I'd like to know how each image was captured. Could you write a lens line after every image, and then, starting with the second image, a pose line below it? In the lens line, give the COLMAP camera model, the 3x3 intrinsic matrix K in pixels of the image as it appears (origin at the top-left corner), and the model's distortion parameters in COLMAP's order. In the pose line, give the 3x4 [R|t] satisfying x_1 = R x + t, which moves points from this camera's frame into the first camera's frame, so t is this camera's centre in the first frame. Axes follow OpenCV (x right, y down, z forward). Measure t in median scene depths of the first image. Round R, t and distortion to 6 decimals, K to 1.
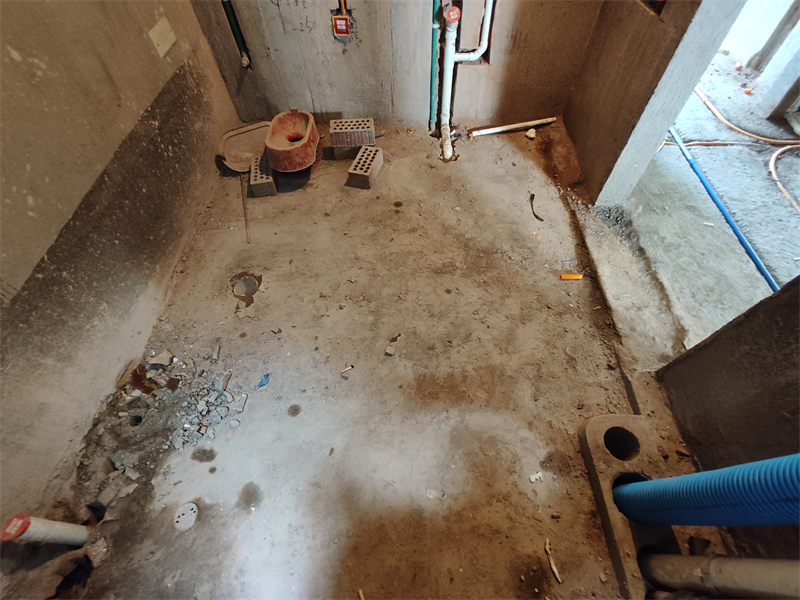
lens RADIAL K [[372.5, 0, 403.0], [0, 372.5, 299.1], [0, 0, 1]] dist [0.003729, 0.000971]
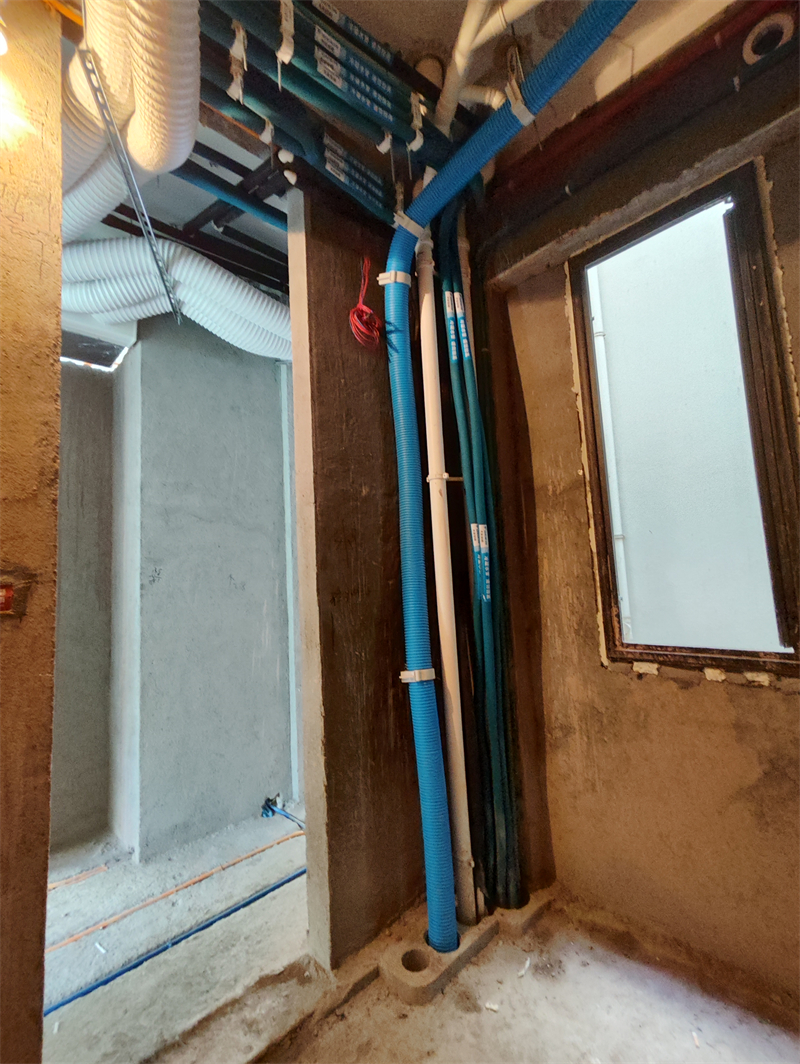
lens RADIAL K [[495.4, 0, 400.3], [0, 495.4, 527.9], [0, 0, 1]] dist [0.003729, 0.000971]
pose [[-0.697008, 0.129569, 0.705260, -0.518302], [0.635187, 0.567959, 0.523412, -0.986004], [-0.332741, 0.812794, -0.478173, 0.550472]]
